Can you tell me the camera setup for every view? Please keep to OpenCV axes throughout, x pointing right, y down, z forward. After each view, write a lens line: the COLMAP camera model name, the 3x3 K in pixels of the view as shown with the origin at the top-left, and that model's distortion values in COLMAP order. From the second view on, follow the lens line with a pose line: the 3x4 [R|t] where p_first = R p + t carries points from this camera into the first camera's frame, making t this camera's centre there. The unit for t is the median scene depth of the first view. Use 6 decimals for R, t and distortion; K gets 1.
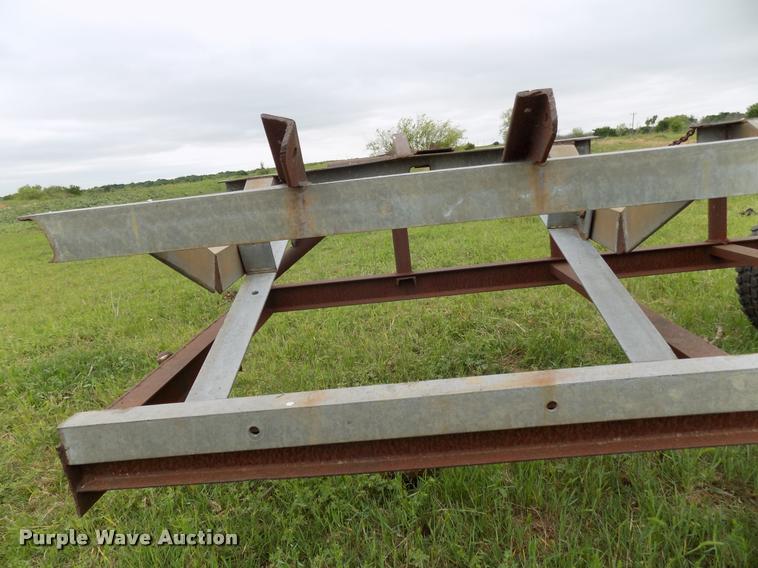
lens RADIAL K [[504.7, 0, 381.2], [0, 504.7, 285.4], [0, 0, 1]] dist [-0.008722, -0.000675]
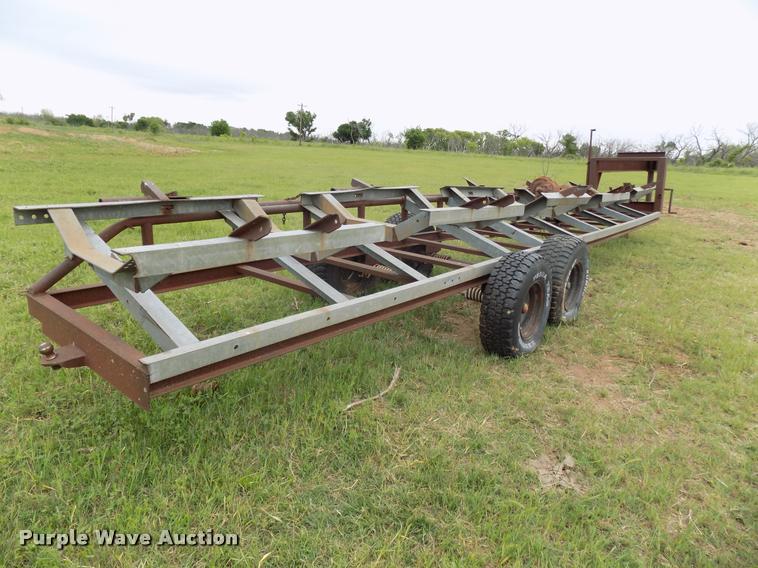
lens RADIAL K [[504.7, 0, 380.5], [0, 504.7, 284.4], [0, 0, 1]] dist [-0.008722, -0.000675]
pose [[0.590979, -0.065712, 0.804006, -1.659397], [0.059318, 0.997518, 0.037927, -0.038958], [-0.804503, 0.025278, 0.593410, -0.863346]]
